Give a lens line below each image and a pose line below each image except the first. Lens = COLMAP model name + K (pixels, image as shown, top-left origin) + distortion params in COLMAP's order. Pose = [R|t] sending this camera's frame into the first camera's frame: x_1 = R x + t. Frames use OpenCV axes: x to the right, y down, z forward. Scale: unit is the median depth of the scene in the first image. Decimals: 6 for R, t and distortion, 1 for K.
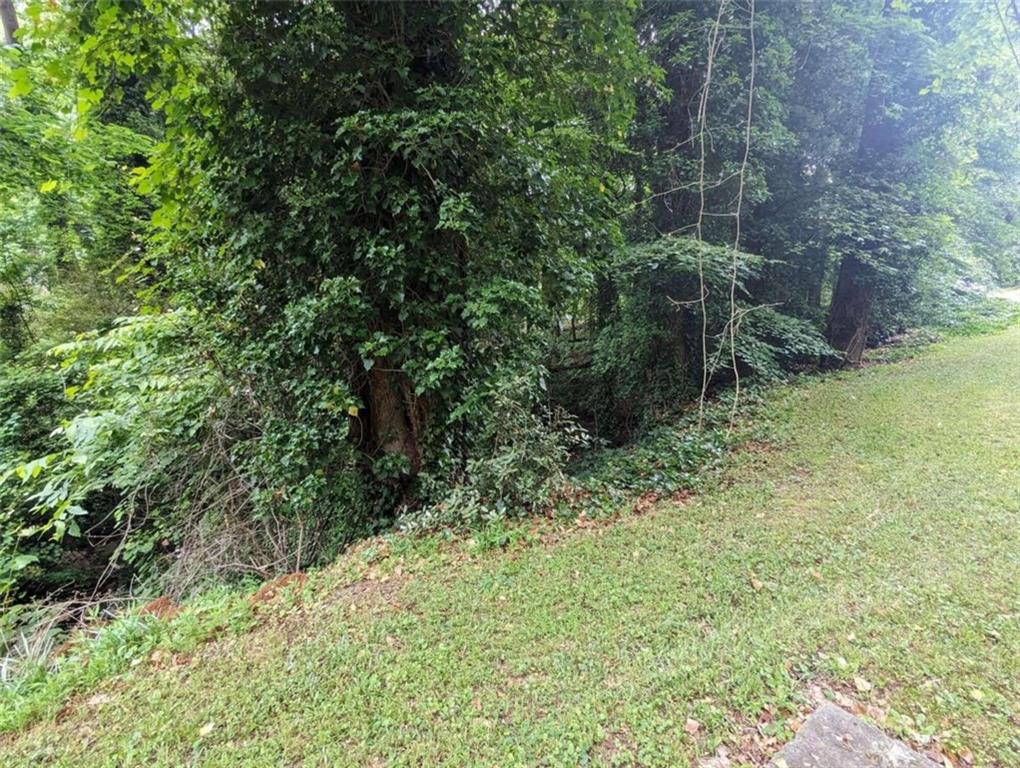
lens RADIAL K [[491.7, 0, 510.5], [0, 491.7, 380.7], [0, 0, 1]] dist [0.019532, -0.000429]
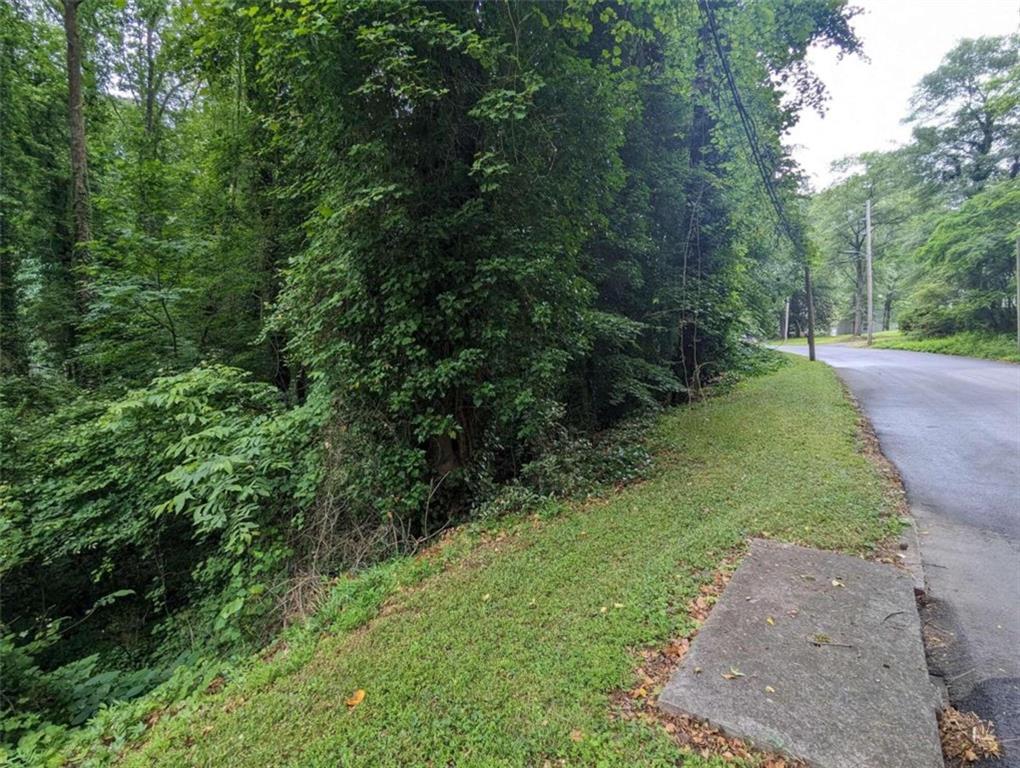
lens RADIAL K [[491.7, 0, 510.5], [0, 491.7, 380.7], [0, 0, 1]] dist [0.019532, -0.000429]
pose [[0.957201, -0.027028, 0.288158, -0.229543], [0.055911, 0.994144, -0.092479, 0.017973], [-0.283971, 0.104632, 0.953107, -0.194427]]
